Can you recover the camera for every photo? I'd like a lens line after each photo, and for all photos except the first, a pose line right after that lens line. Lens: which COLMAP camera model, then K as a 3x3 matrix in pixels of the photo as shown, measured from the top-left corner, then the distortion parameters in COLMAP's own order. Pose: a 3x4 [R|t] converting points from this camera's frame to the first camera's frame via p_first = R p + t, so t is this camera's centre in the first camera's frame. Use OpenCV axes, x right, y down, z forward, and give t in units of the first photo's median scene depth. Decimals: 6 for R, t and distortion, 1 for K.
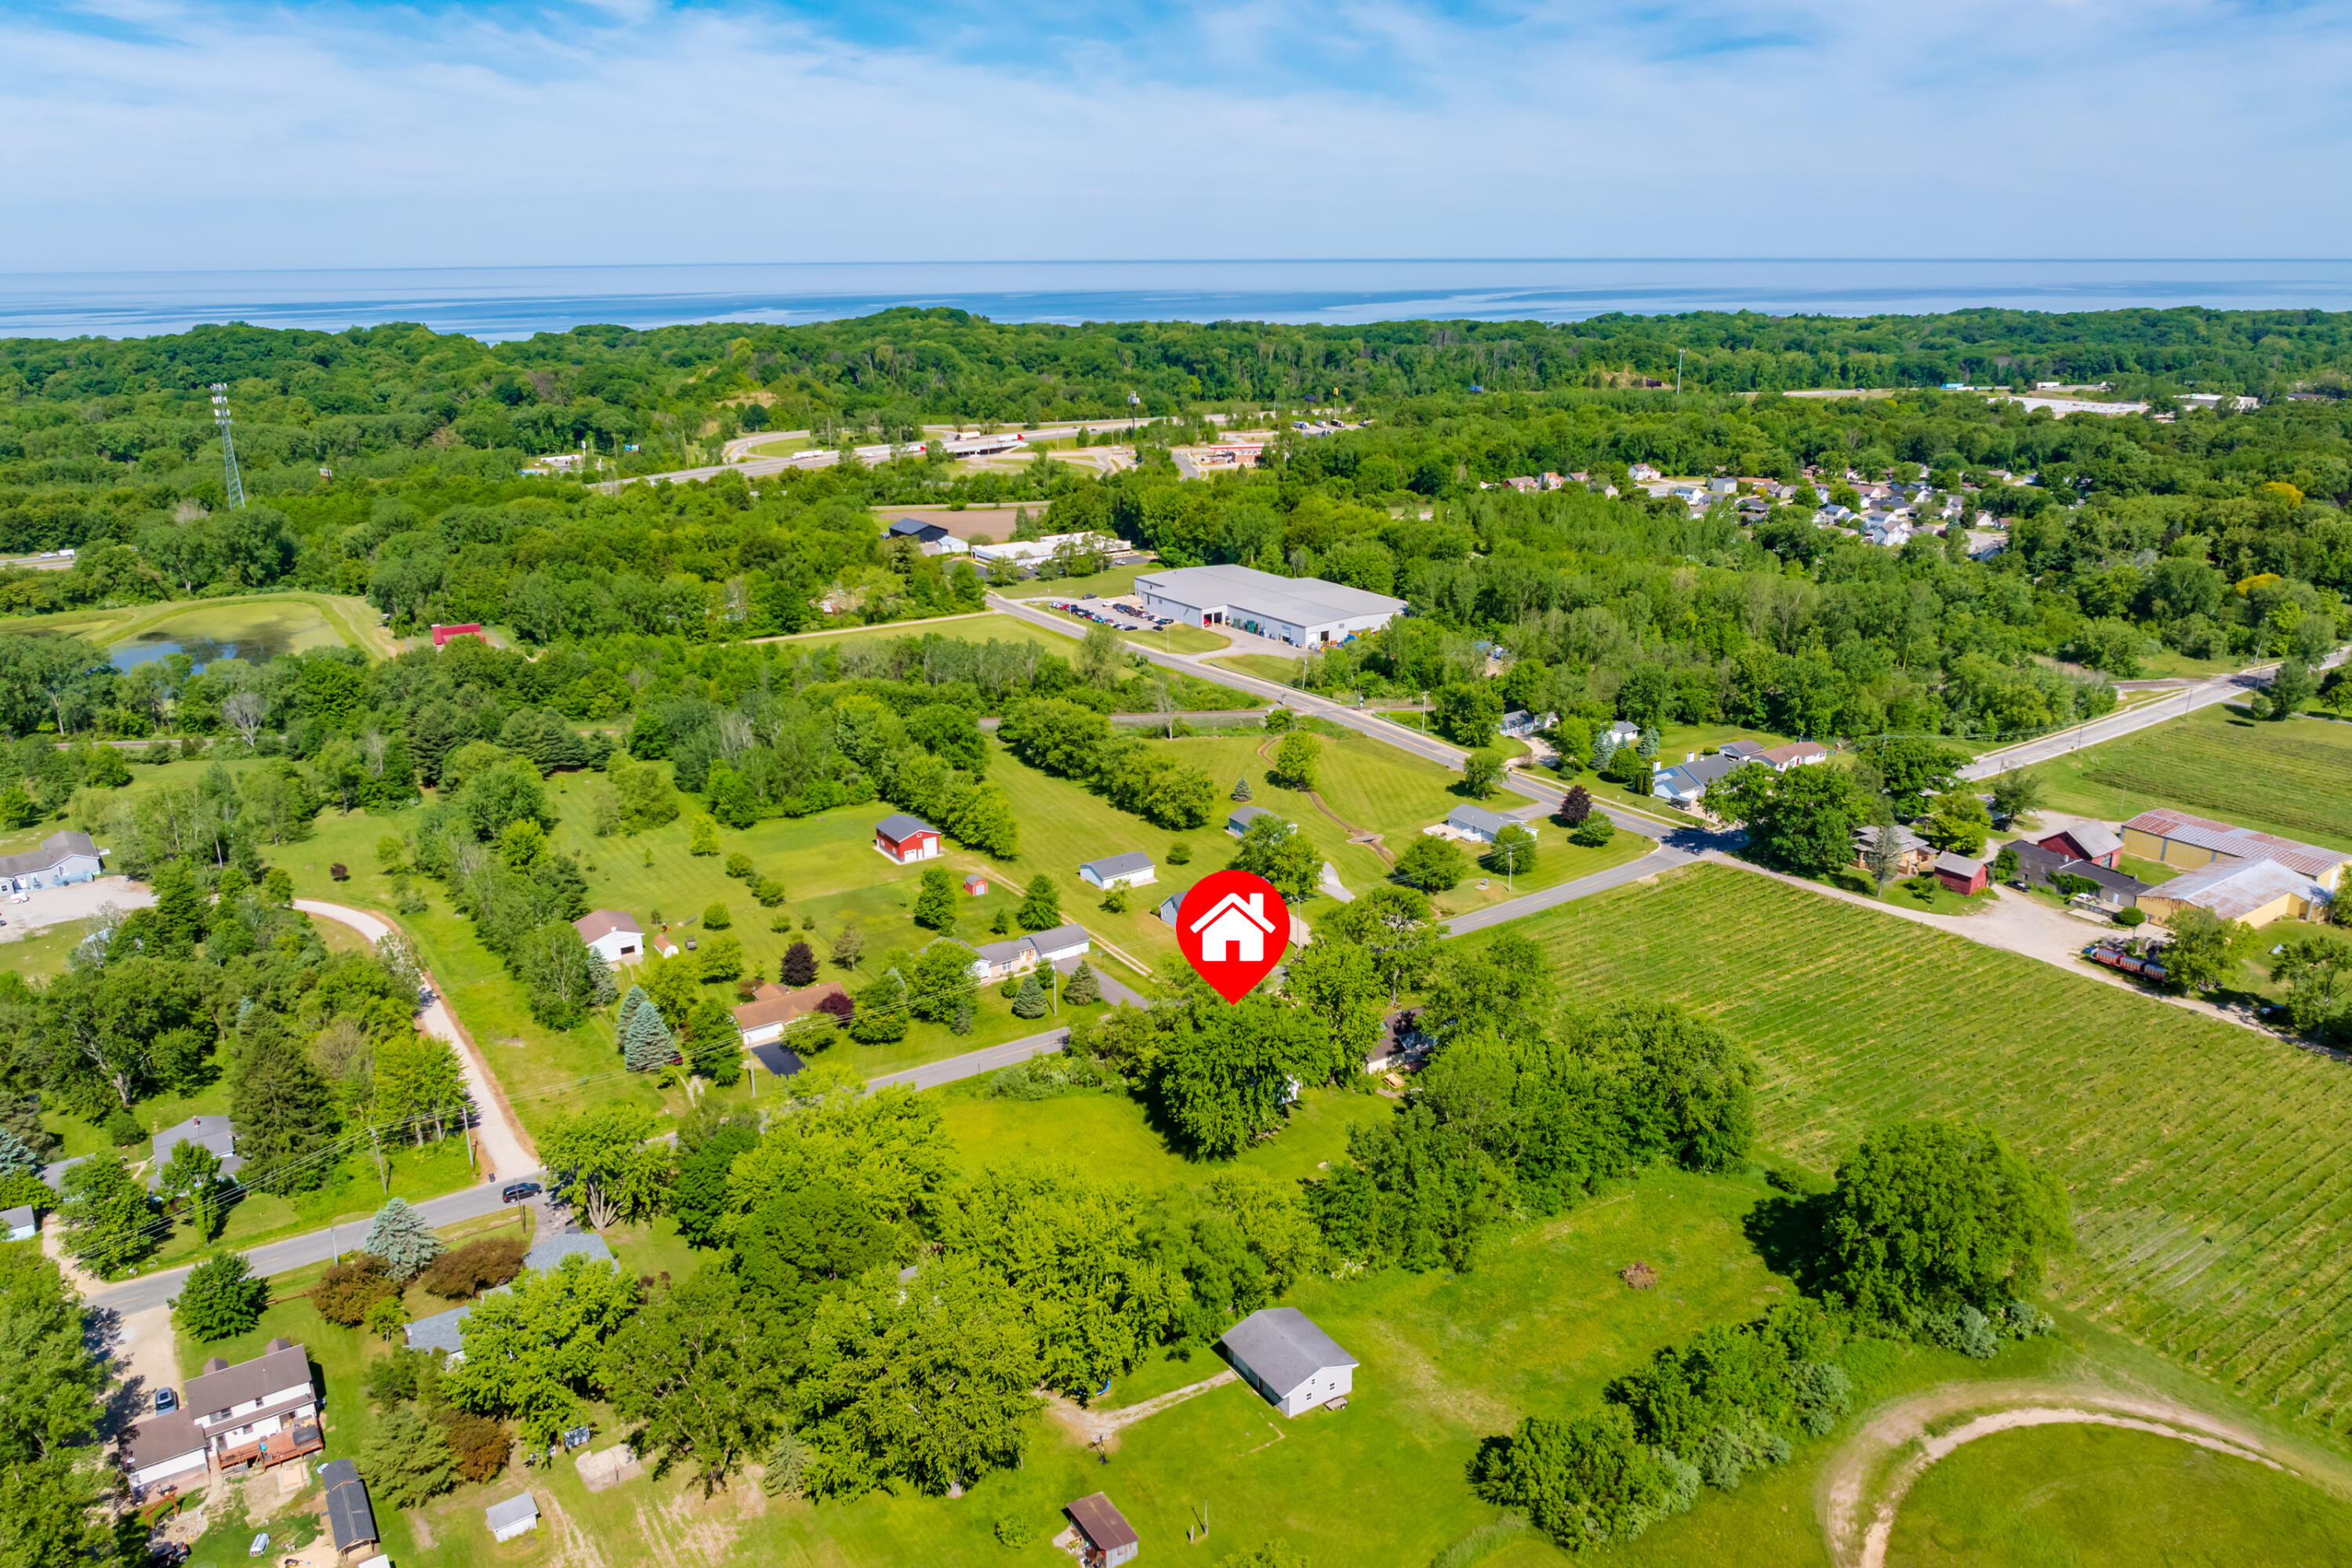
lens RADIAL K [[1697.5, 0, 1176.0], [0, 1697.5, 784.0], [0, 0, 1]] dist [-0.016273, -0.001482]
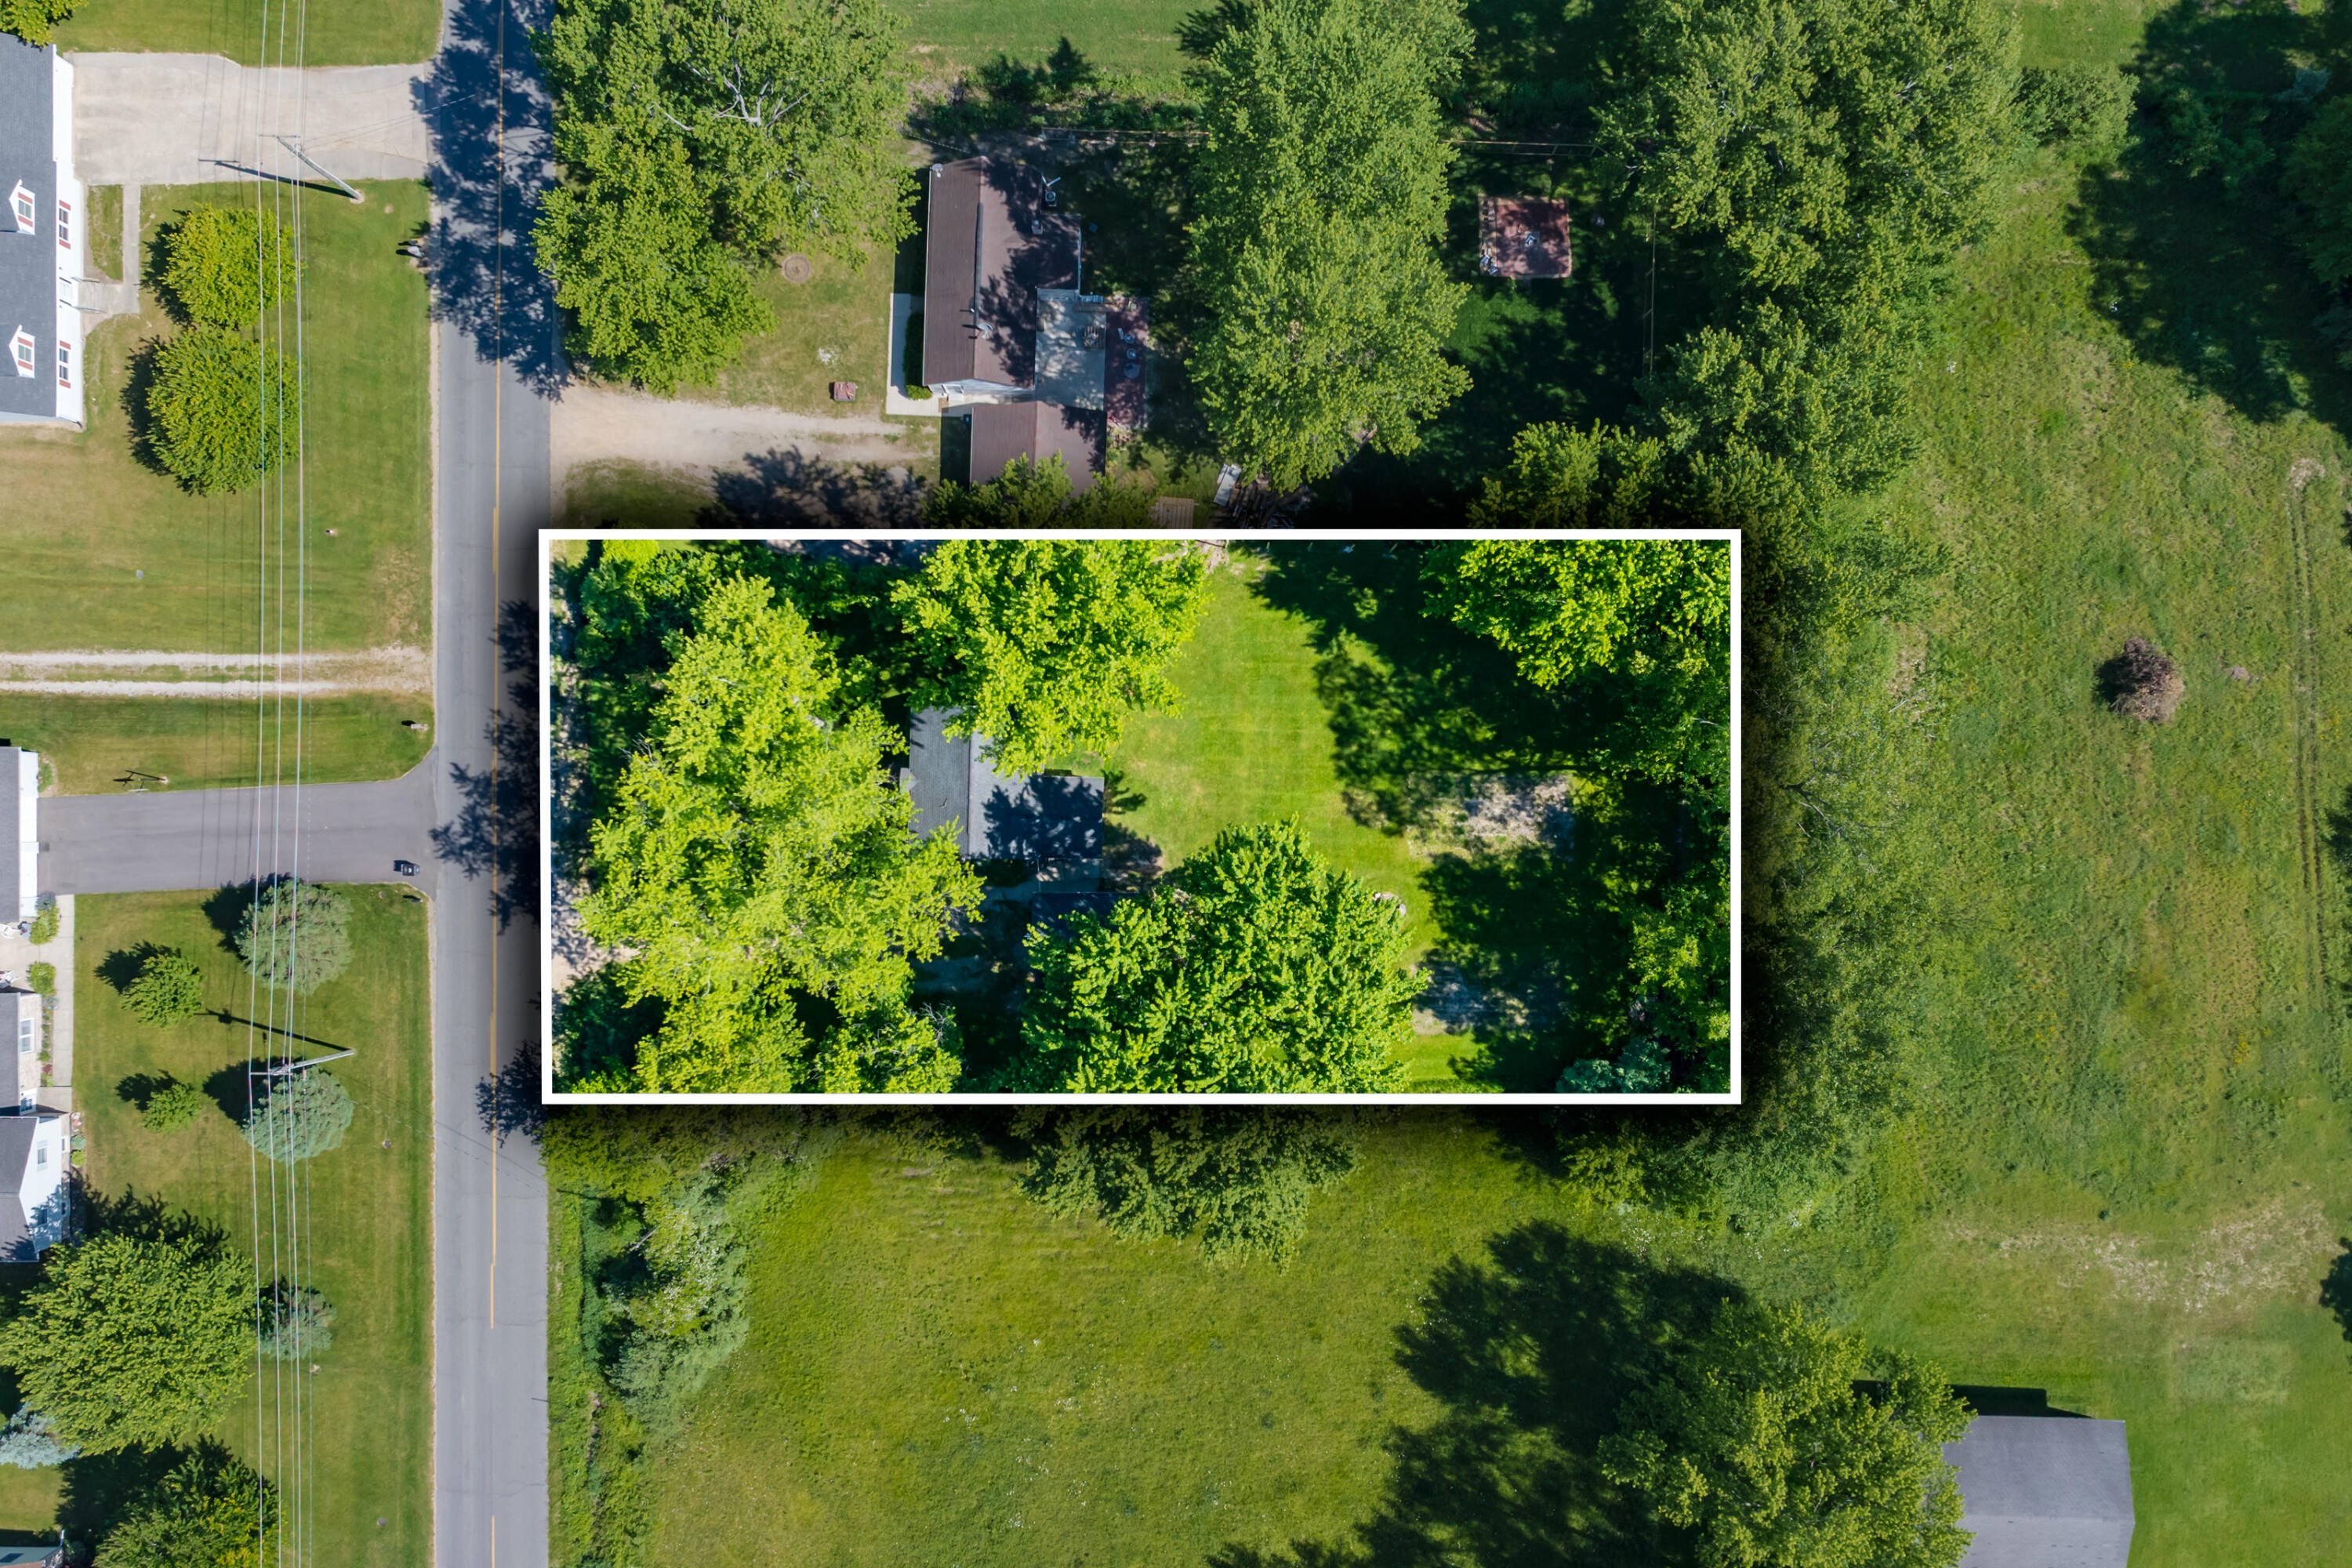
lens RADIAL K [[1640.3, 0, 1219.4], [0, 1640.3, 782.3], [0, 0, 1]] dist [-0.021025, 0.004501]
pose [[0.556789, -0.830600, 0.009441, 0.062864], [0.248997, 0.177736, 0.952056, -0.131315], [-0.792456, -0.527743, 0.305778, 0.662838]]
